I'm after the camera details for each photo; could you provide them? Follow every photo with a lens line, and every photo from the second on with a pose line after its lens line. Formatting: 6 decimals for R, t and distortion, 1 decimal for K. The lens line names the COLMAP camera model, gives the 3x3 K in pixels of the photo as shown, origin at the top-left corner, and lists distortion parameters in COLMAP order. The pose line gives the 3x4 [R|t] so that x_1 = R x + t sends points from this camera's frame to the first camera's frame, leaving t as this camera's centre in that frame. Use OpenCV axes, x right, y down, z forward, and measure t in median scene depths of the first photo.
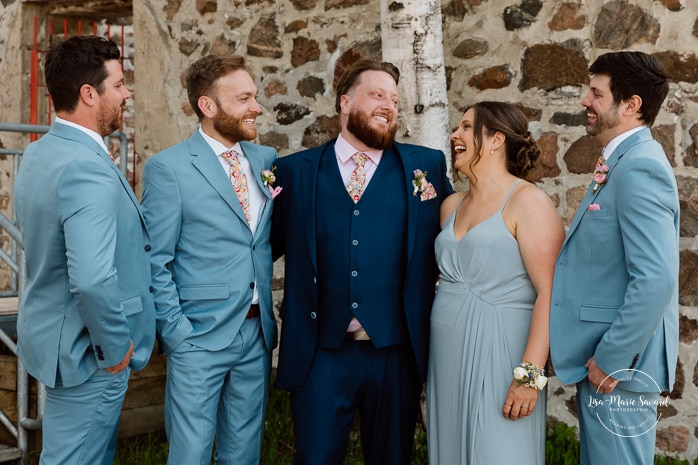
lens RADIAL K [[1221.4, 0, 371.7], [0, 1221.4, 225.3], [0, 0, 1]] dist [0.006676, 0.000000]
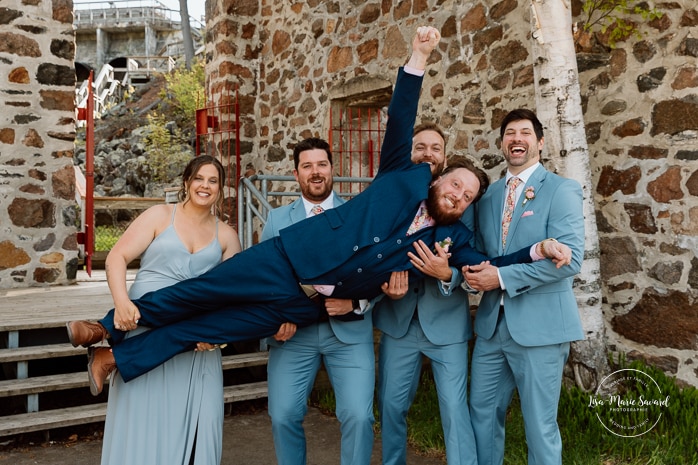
lens RADIAL K [[801.1, 0, 324.6], [0, 801.1, 215.0], [0, 0, 1]] dist [0.018650, 0.000000]
pose [[0.937015, -0.025214, -0.348379, 0.088883], [0.014172, 0.999314, -0.034209, 0.002253], [0.349003, 0.027117, 0.936729, 0.044444]]
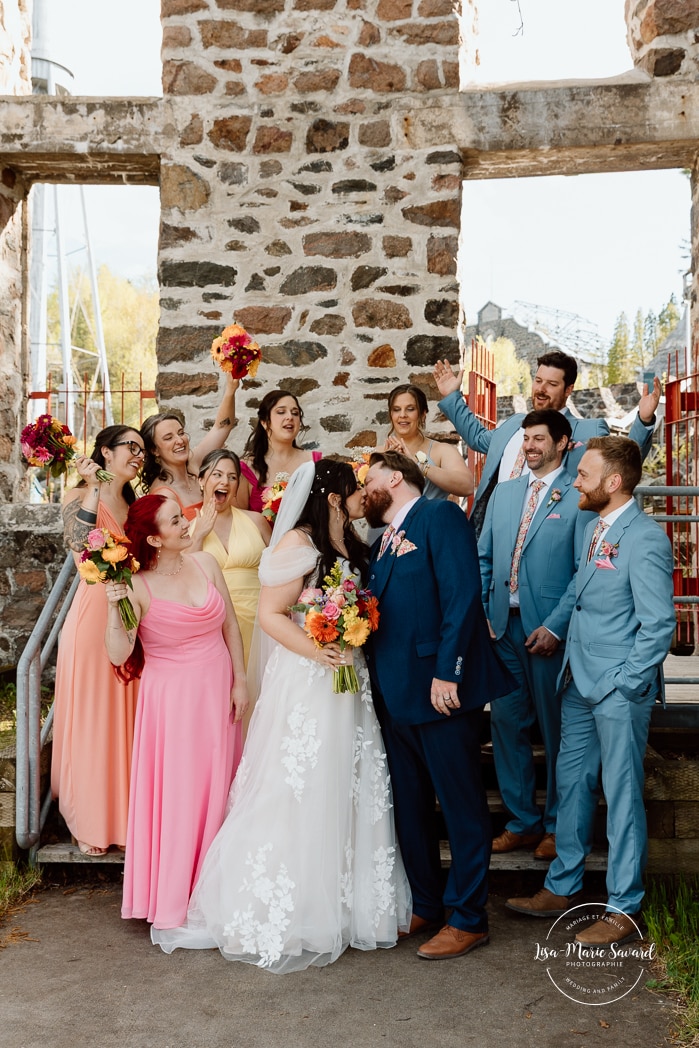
lens RADIAL K [[1125.6, 0, 368.3], [0, 1125.6, 525.7], [0, 0, 1]] dist [-0.007943, 0.000000]
pose [[0.555805, -0.036186, -0.830525, 0.265059], [-0.010728, 0.998657, -0.050691, -0.013715], [0.831243, 0.037084, 0.554670, 0.384130]]
